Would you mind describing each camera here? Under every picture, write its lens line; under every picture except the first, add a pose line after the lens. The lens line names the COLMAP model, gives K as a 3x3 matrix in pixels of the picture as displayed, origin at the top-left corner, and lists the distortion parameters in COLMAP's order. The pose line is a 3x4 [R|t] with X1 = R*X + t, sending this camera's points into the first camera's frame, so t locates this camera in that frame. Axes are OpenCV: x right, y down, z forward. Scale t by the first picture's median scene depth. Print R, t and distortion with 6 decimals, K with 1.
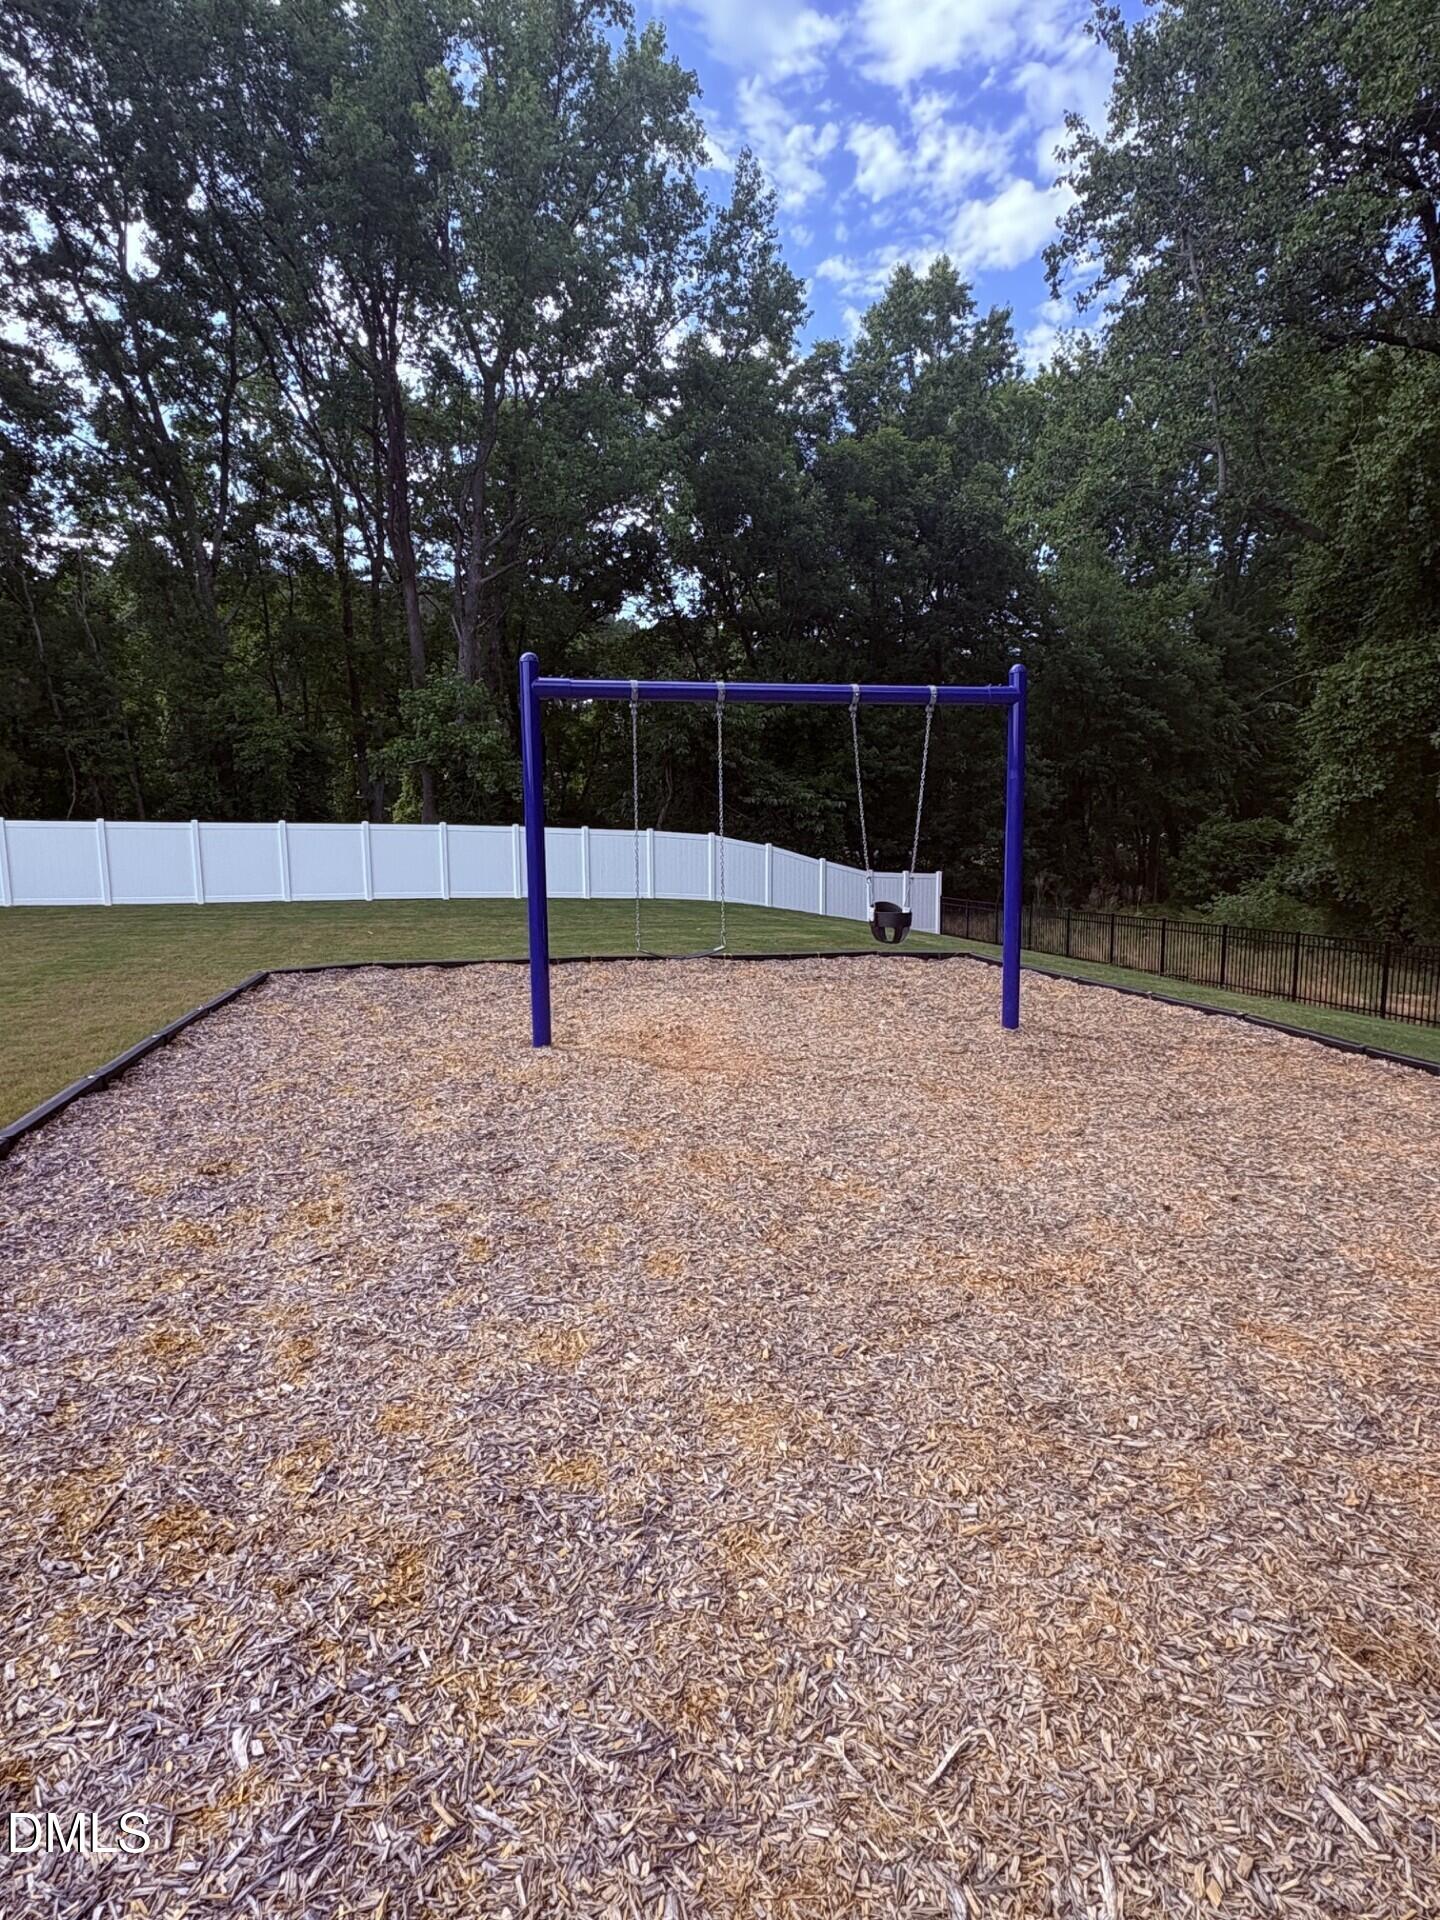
lens RADIAL K [[1064.8, 0, 720.8], [0, 1064.8, 953.8], [0, 0, 1]] dist [0.004097, 0.000169]
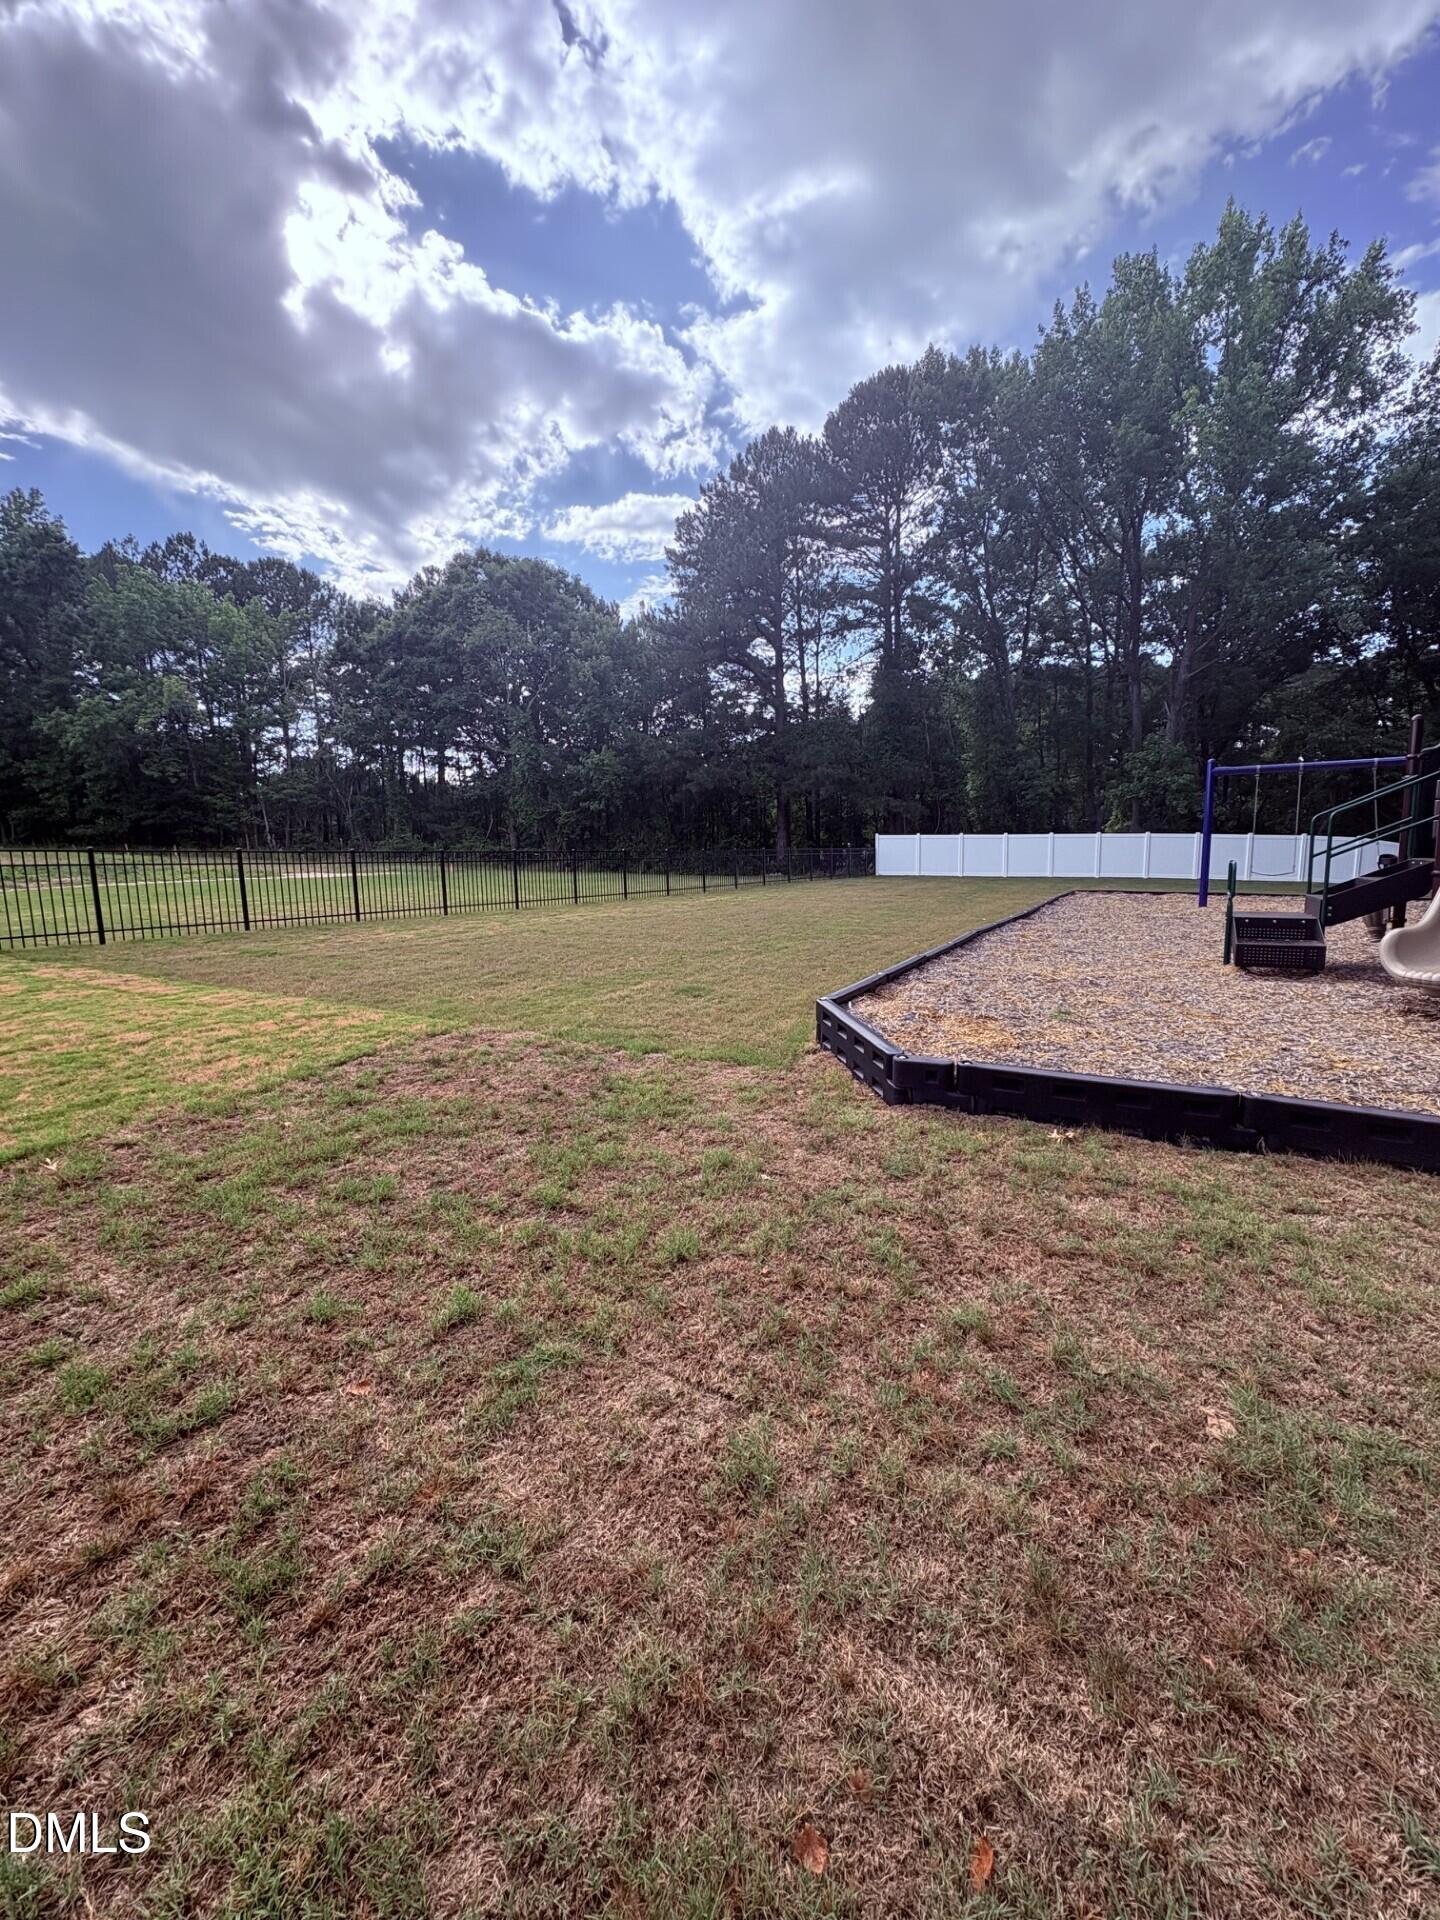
lens RADIAL K [[759.5, 0, 720.0], [0, 759.5, 960.0], [0, 0, 1]] dist [-0.002765, -0.000176]
pose [[0.735428, 0.089762, -0.671631, 0.054174], [-0.067846, 0.995961, 0.058818, 0.044216], [0.674197, 0.002310, 0.738548, -0.283822]]
